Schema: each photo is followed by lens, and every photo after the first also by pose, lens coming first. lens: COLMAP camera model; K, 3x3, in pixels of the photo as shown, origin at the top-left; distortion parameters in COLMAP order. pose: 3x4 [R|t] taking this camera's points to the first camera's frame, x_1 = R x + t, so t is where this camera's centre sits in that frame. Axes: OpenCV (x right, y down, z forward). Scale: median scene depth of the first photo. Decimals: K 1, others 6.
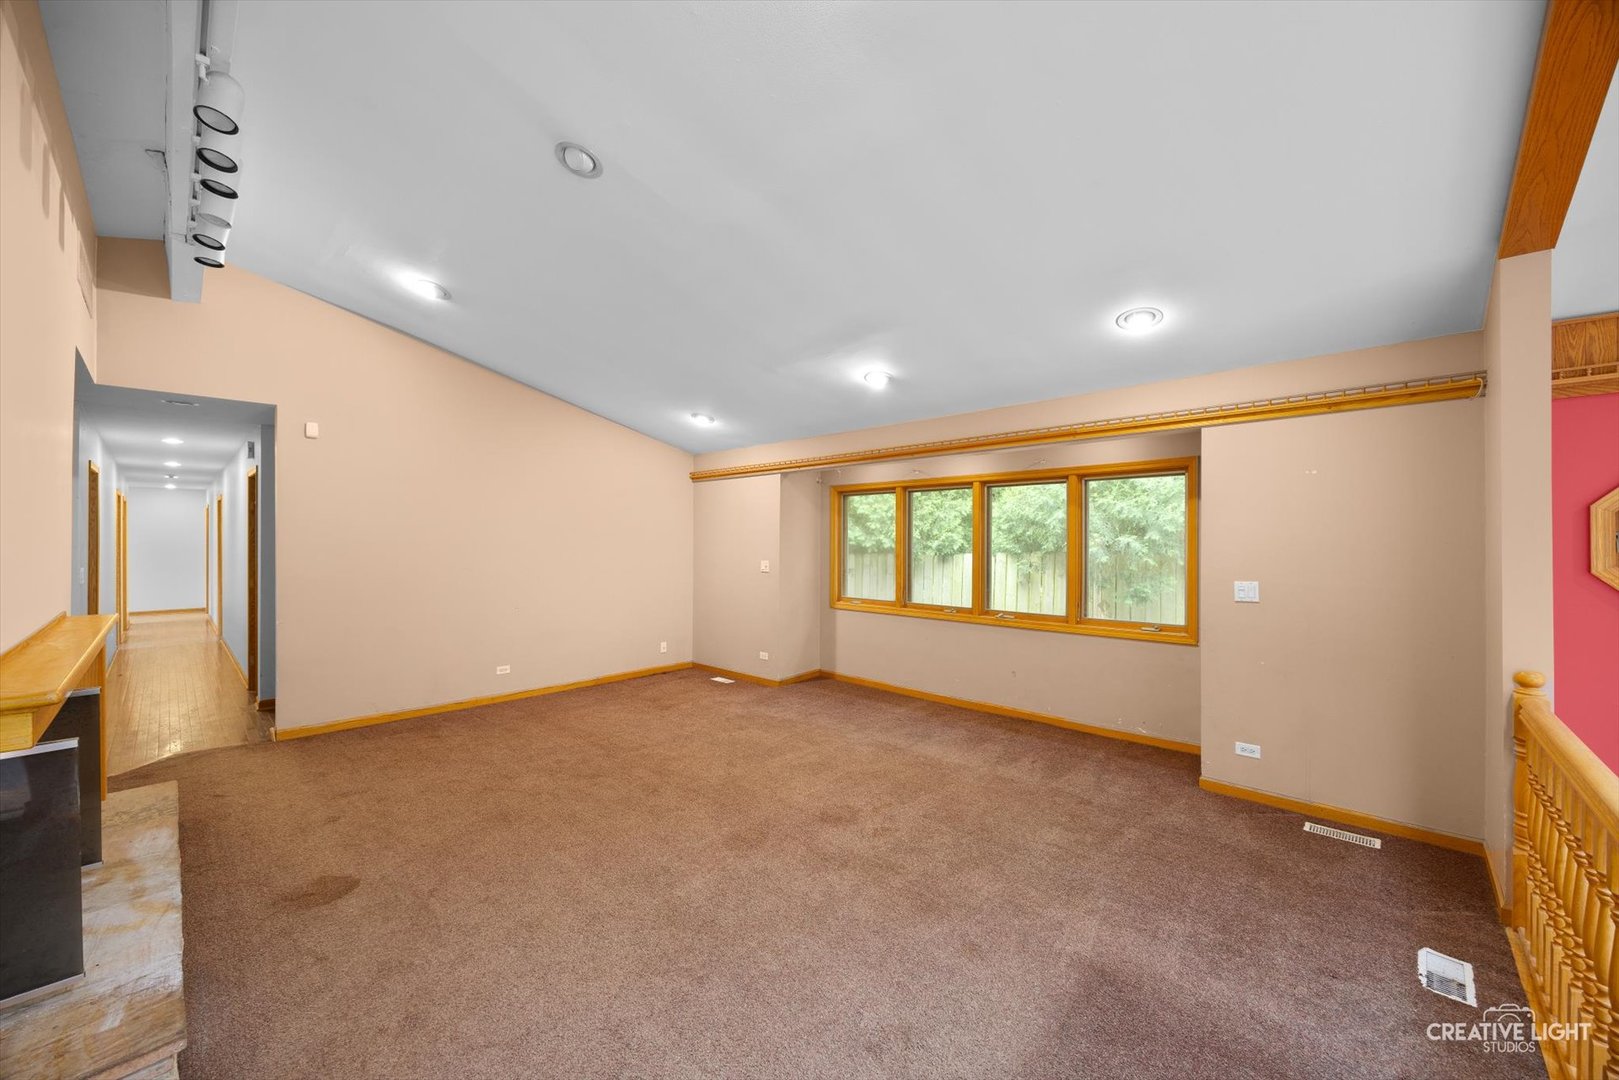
lens RADIAL K [[623.9, 0, 807.8], [0, 623.9, 541.7], [0, 0, 1]] dist [0.002471, 0.000134]
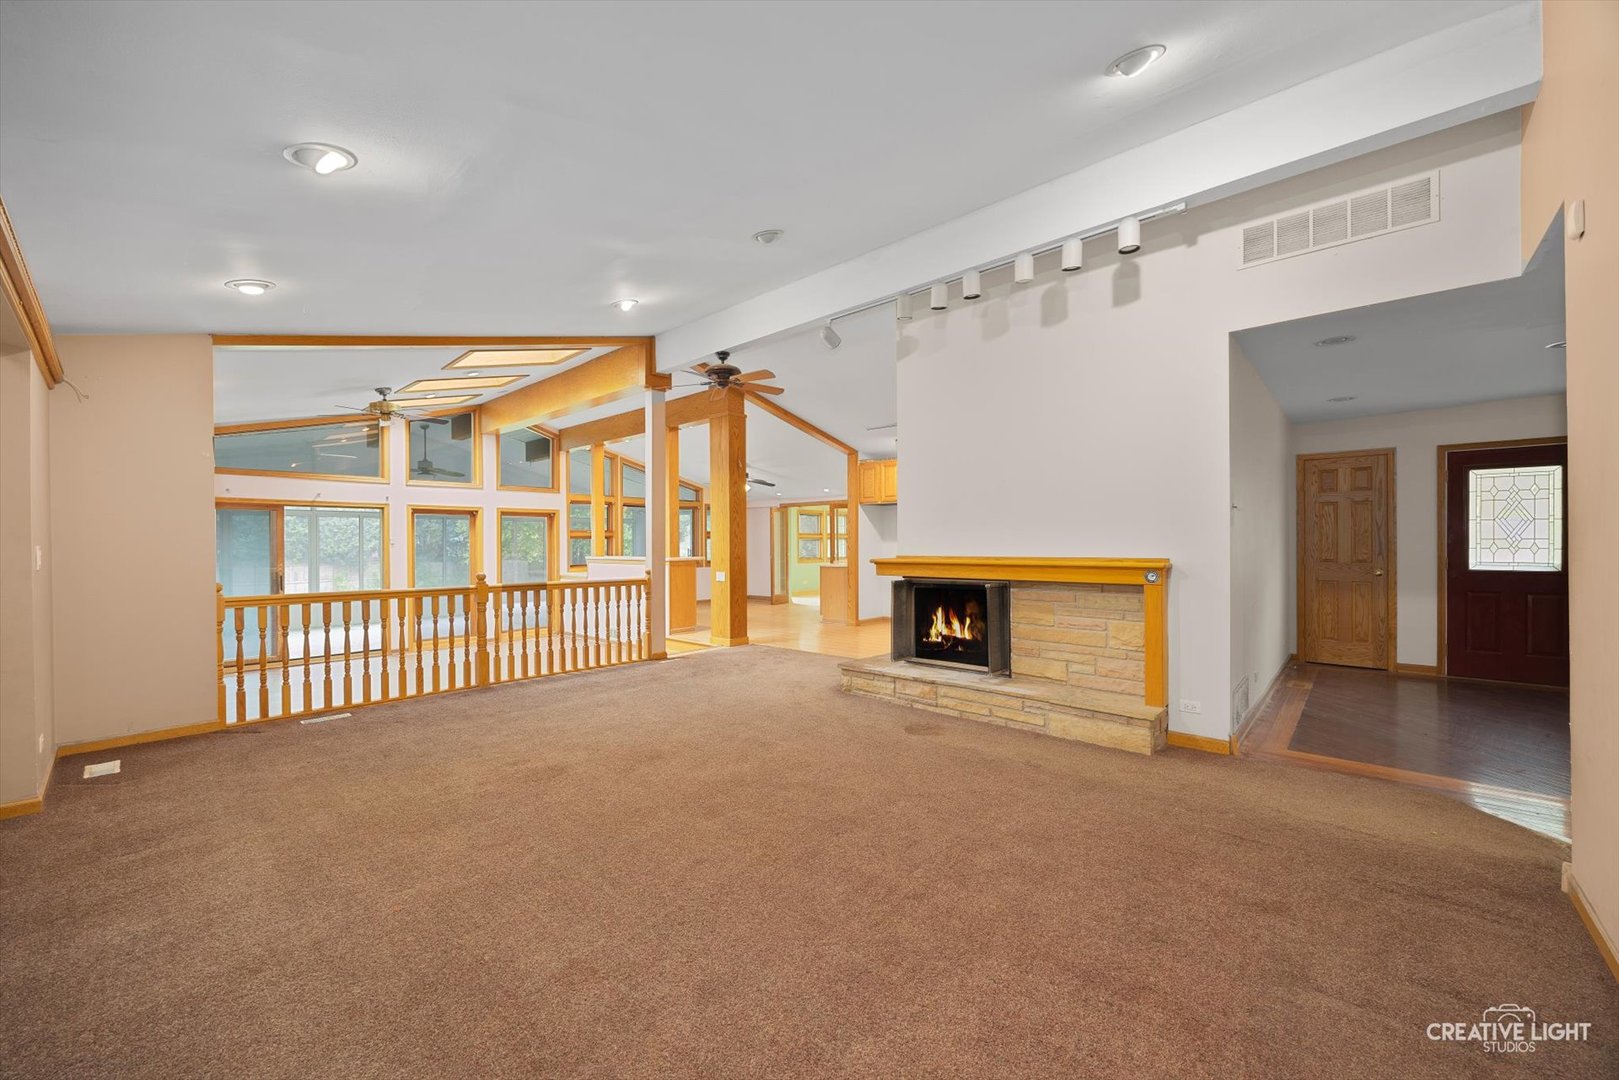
lens RADIAL K [[623.9, 0, 810.8], [0, 623.9, 542.4], [0, 0, 1]] dist [0.002471, 0.000134]
pose [[-0.999291, 0.003787, -0.037454, -0.419875], [0.003680, 0.999989, 0.002931, 0.076459], [0.037465, 0.002791, -0.999294, 2.474974]]
